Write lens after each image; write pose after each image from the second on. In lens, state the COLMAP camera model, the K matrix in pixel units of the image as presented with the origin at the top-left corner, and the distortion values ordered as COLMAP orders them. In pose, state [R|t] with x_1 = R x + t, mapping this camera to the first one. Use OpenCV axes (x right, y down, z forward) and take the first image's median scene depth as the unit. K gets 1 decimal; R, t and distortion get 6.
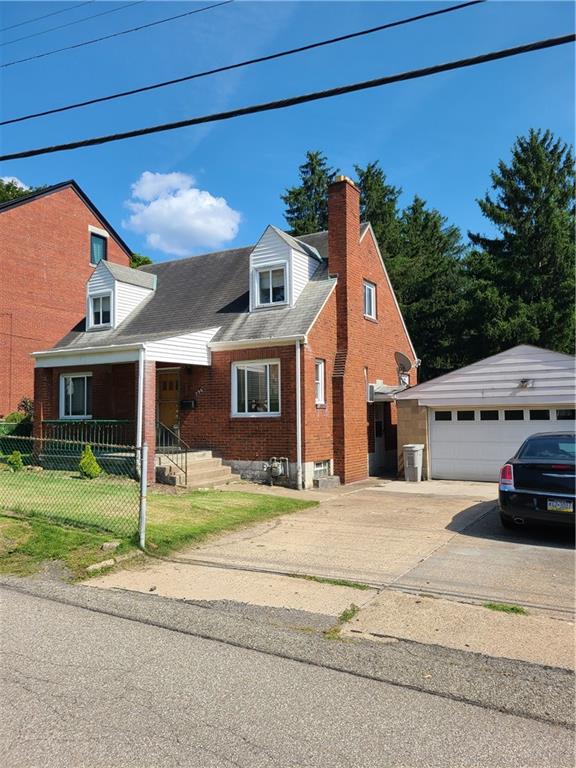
lens RADIAL K [[578.2, 0, 286.6], [0, 578.2, 387.2], [0, 0, 1]] dist [0.053157, -0.025709]
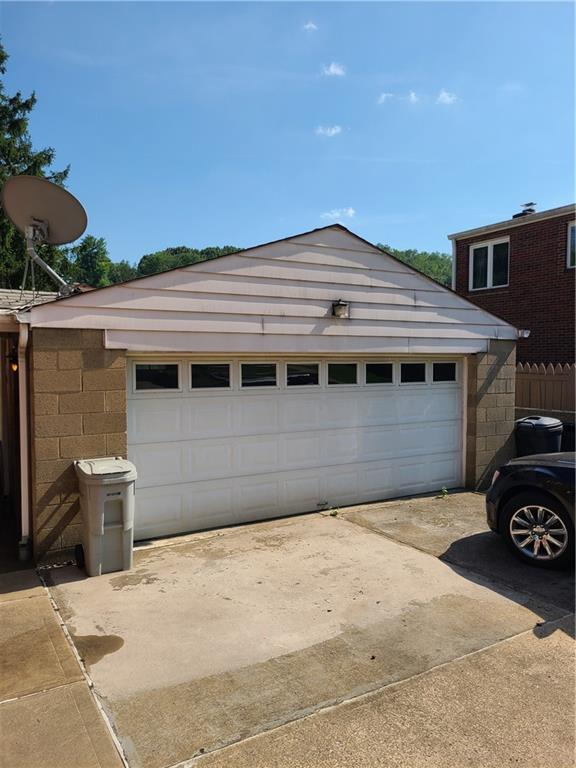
lens RADIAL K [[578.2, 0, 290.2], [0, 578.2, 383.4], [0, 0, 1]] dist [0.053157, -0.025709]
pose [[0.449414, -0.013291, 0.893225, -0.038426], [-0.043145, 0.998400, 0.036564, 0.036386], [-0.892281, -0.054970, 0.448121, 0.755911]]
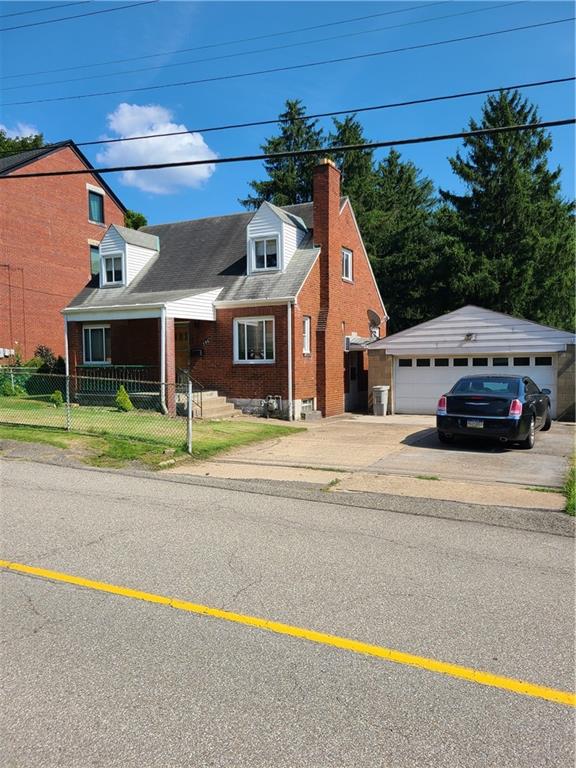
lens RADIAL K [[578.2, 0, 292.7], [0, 578.2, 384.8], [0, 0, 1]] dist [0.053157, -0.025709]
pose [[0.998502, 0.000400, 0.054716, -0.035660], [-0.005226, 0.996100, 0.088079, -0.010994], [-0.054467, -0.088233, 0.994610, -0.212801]]
